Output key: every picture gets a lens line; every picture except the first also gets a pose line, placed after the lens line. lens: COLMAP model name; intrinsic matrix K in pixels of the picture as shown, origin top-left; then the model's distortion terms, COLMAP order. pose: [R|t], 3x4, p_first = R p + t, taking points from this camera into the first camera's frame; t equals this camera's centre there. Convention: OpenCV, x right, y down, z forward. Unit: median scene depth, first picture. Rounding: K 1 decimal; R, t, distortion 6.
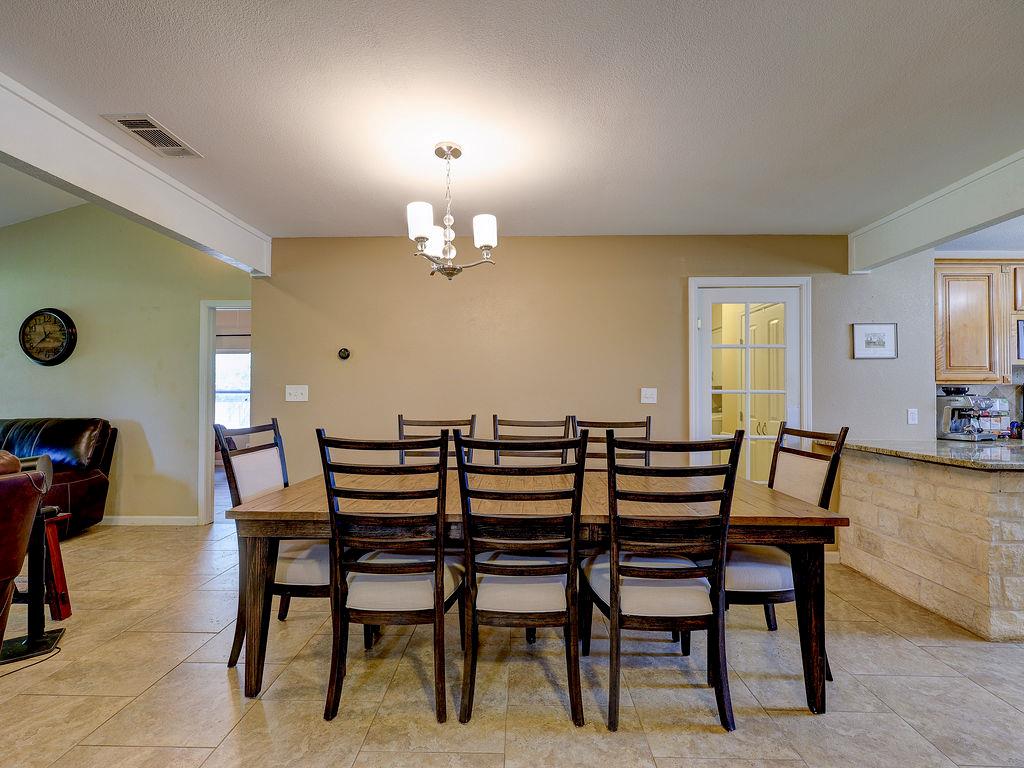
lens RADIAL K [[448.4, 0, 509.2], [0, 448.4, 387.2], [0, 0, 1]] dist [-0.006595, -0.000092]
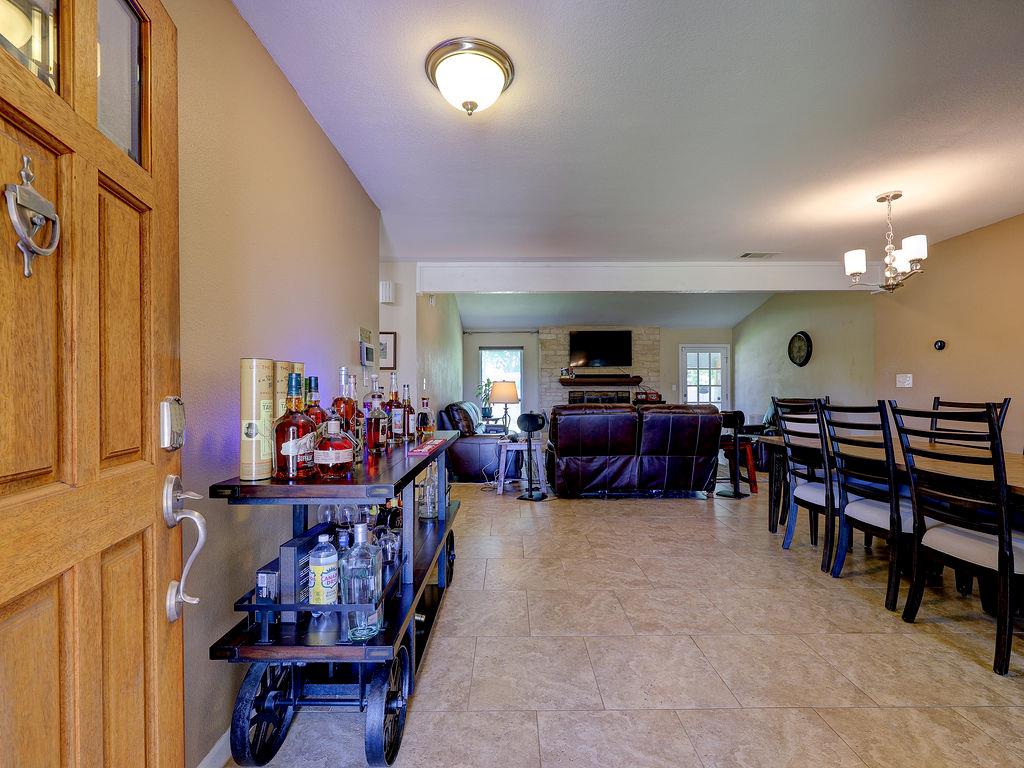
lens RADIAL K [[460.5, 0, 510.2], [0, 460.5, 390.3], [0, 0, 1]] dist [-0.001442, 0.000571]
pose [[0.025356, 0.000016, -0.999678, 0.797632], [0.014160, 0.999900, 0.000375, 0.028062], [0.999578, -0.014165, 0.025353, -0.135567]]
